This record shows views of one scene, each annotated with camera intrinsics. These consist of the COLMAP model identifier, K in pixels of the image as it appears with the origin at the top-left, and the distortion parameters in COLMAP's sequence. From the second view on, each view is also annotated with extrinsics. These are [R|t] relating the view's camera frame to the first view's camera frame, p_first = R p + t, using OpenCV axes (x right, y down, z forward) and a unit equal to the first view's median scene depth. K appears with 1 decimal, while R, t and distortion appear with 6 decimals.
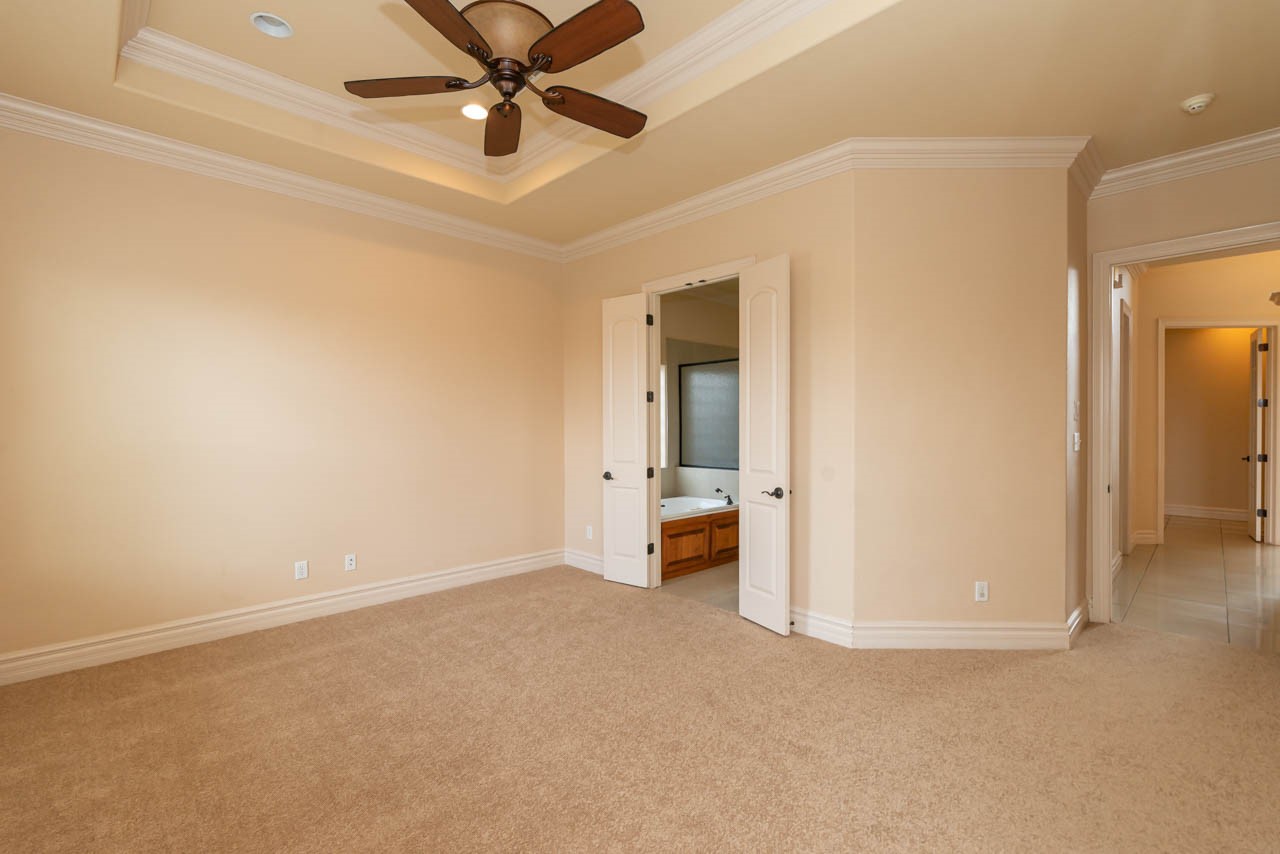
lens RADIAL K [[585.0, 0, 634.6], [0, 585.0, 430.7], [0, 0, 1]] dist [0.000753, -0.000166]
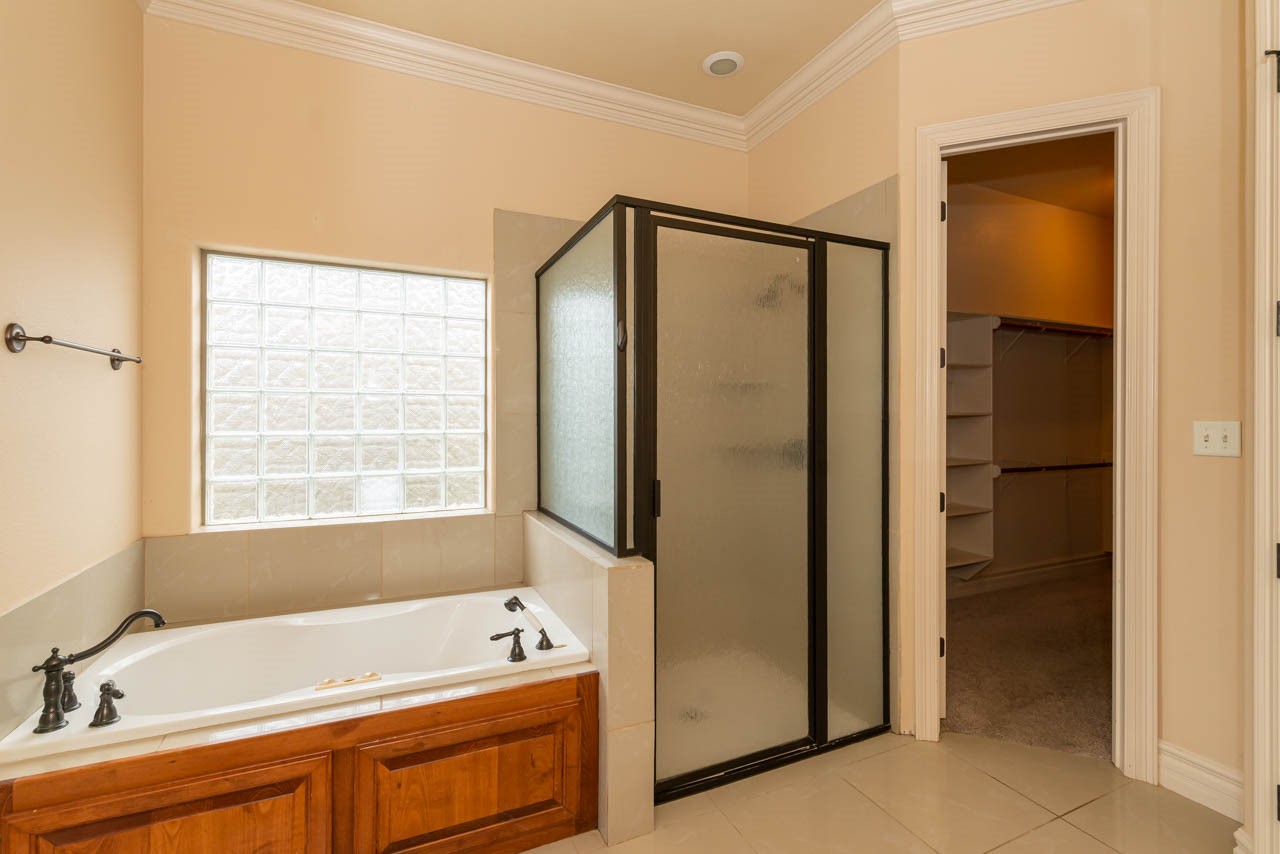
lens RADIAL K [[585.0, 0, 634.6], [0, 585.0, 430.7], [0, 0, 1]] dist [0.000753, -0.000166]
pose [[0.938936, 0.005552, -0.344047, 0.366335], [0.000858, 0.999829, 0.018476, -0.006955], [0.344091, -0.017643, 0.938771, 0.786865]]
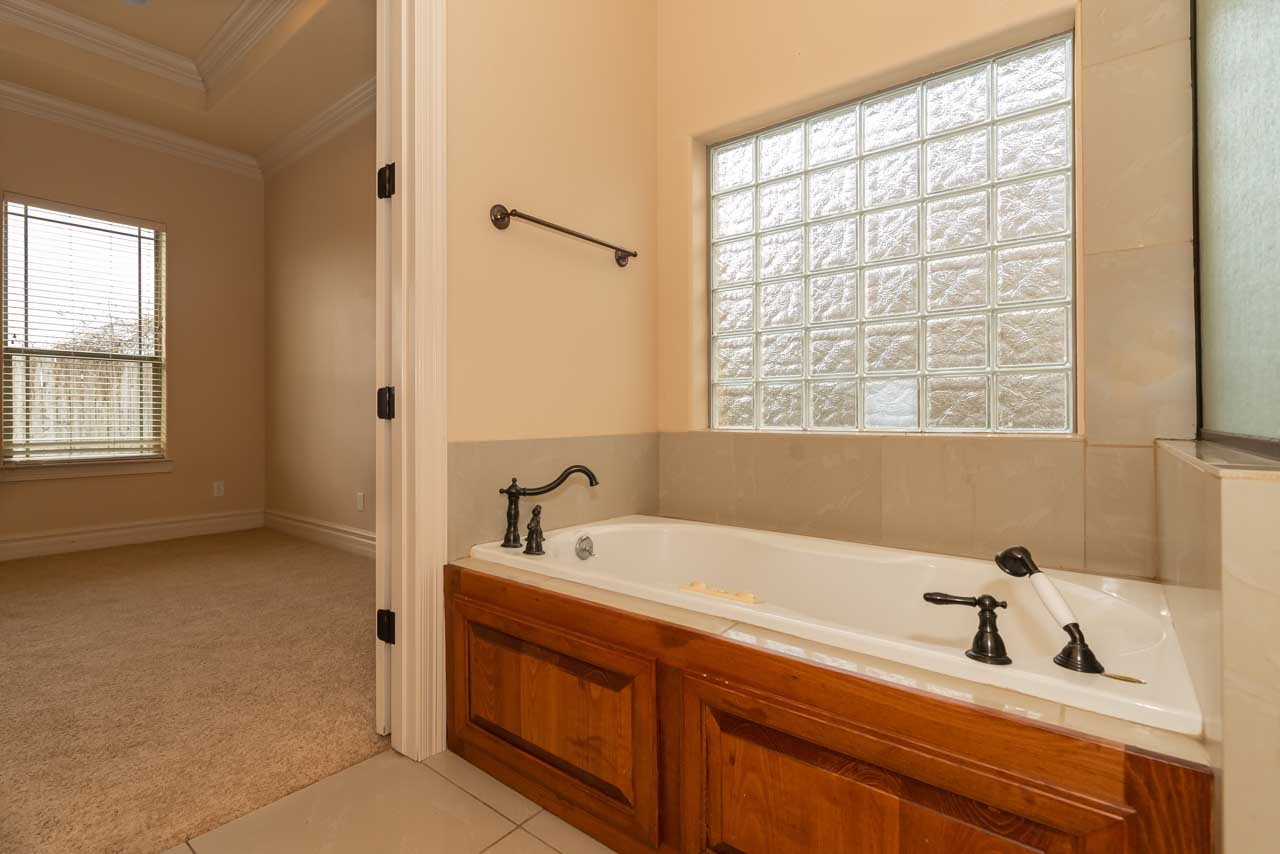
lens RADIAL K [[601.8, 0, 577.8], [0, 601.8, 419.9], [0, 0, 1]] dist [-0.001378, -0.000741]
pose [[0.078277, -0.002140, -0.996929, 0.346206], [-0.007613, 0.999967, -0.002744, 0.068034], [0.996903, 0.007805, 0.078259, 0.955904]]
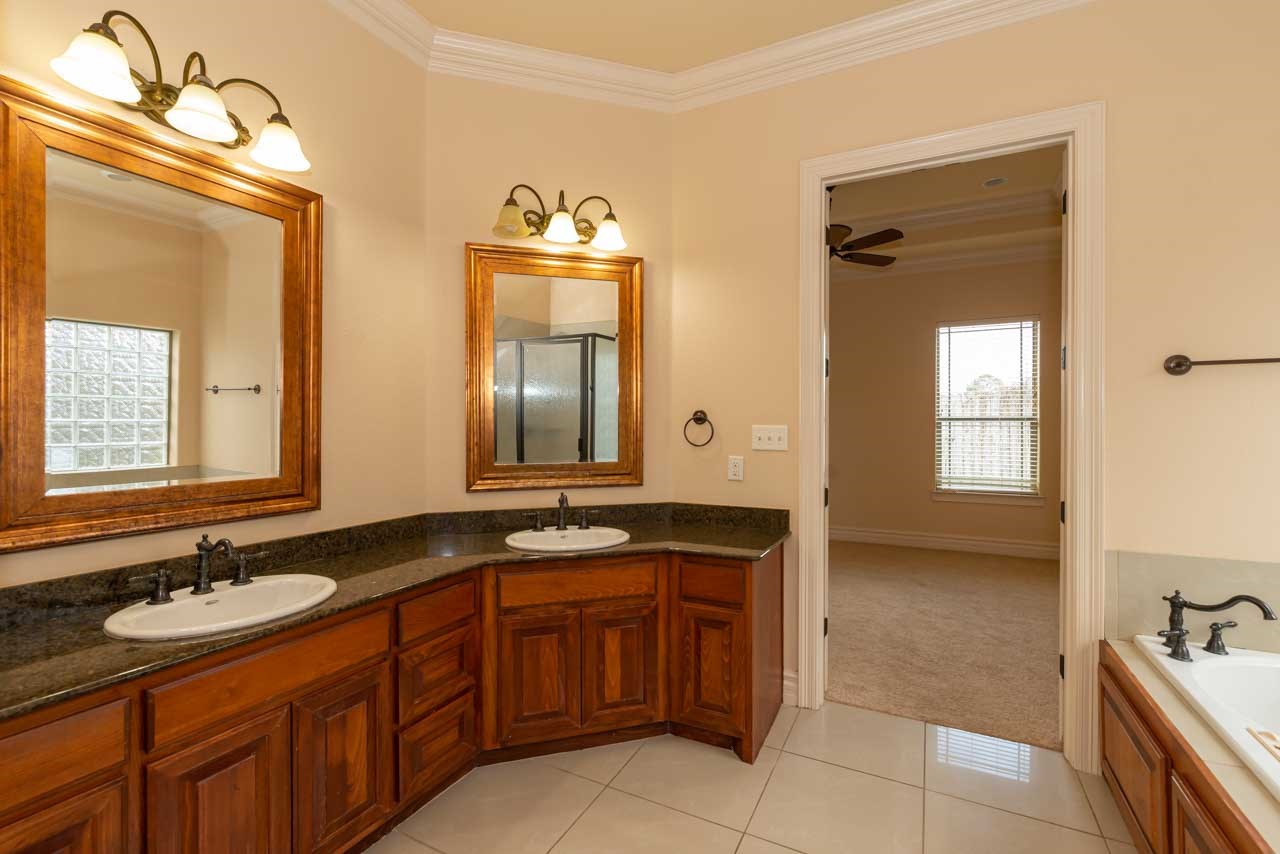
lens RADIAL K [[558.3, 0, 640.0], [0, 558.3, 427.0], [0, 0, 1]] dist [-0.001239, -0.000207]
pose [[-0.953738, -0.001144, -0.300636, 0.448886], [-0.005857, 0.999874, 0.014774, -0.007260], [0.300581, 0.015851, -0.953625, 1.178790]]
